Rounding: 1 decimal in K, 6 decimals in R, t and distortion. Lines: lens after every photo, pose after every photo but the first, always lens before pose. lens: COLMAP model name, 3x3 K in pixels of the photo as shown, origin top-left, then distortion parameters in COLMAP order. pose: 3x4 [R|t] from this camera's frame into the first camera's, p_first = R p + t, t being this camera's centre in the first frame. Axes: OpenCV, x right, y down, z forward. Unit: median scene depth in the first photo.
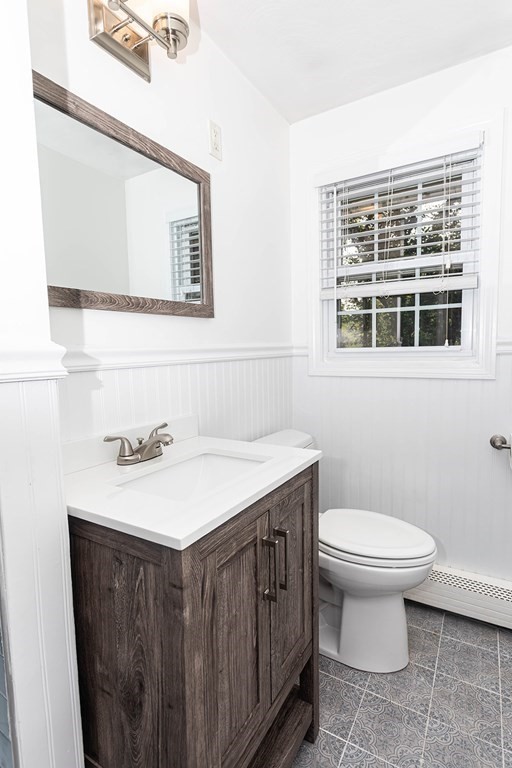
lens RADIAL K [[396.2, 0, 251.8], [0, 396.2, 381.7], [0, 0, 1]] dist [0.004748, -0.000403]
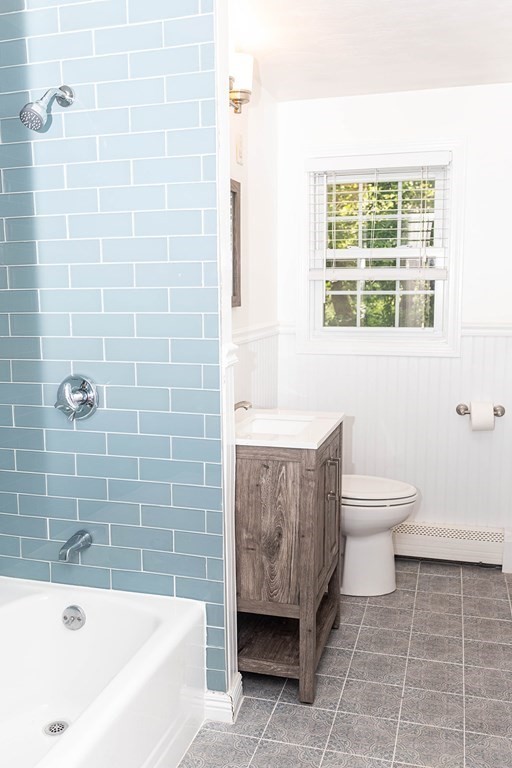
lens RADIAL K [[701.5, 0, 256.9], [0, 701.5, 385.2], [0, 0, 1]] dist [0.016755, 0.009519]
pose [[0.966543, -0.023519, 0.255422, -0.585492], [0.011816, 0.998813, 0.047257, -0.030080], [-0.256231, -0.042658, 0.965674, -1.002455]]
